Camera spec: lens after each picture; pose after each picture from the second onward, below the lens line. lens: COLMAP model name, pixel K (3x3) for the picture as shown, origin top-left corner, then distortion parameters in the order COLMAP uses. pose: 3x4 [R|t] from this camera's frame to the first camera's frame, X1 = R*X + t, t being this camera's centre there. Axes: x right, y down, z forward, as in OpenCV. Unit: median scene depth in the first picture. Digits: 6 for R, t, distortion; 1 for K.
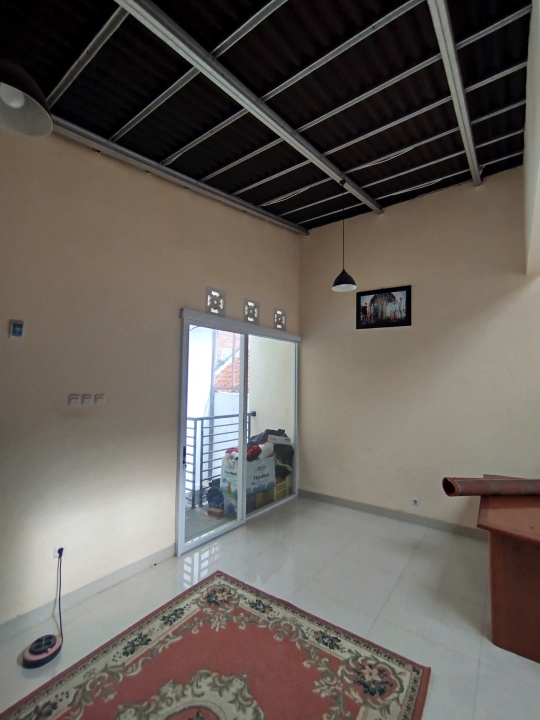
lens RADIAL K [[328.0, 0, 271.2], [0, 328.0, 360.5], [0, 0, 1]] dist [-0.004114, -0.000188]
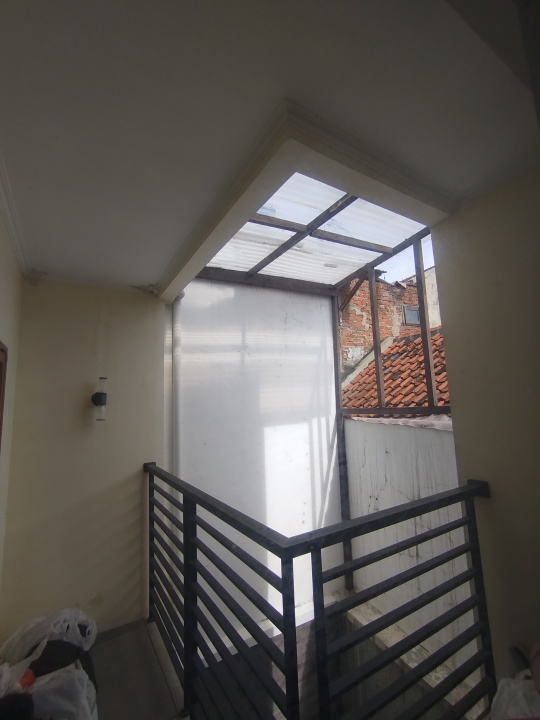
lens RADIAL K [[328.0, 0, 270.8], [0, 328.0, 359.0], [0, 0, 1]] dist [-0.004114, -0.000188]
pose [[0.927319, -0.099999, -0.360664, -0.067035], [0.079452, 0.994279, -0.071395, 0.022009], [0.365740, 0.037551, 0.929959, 0.373950]]
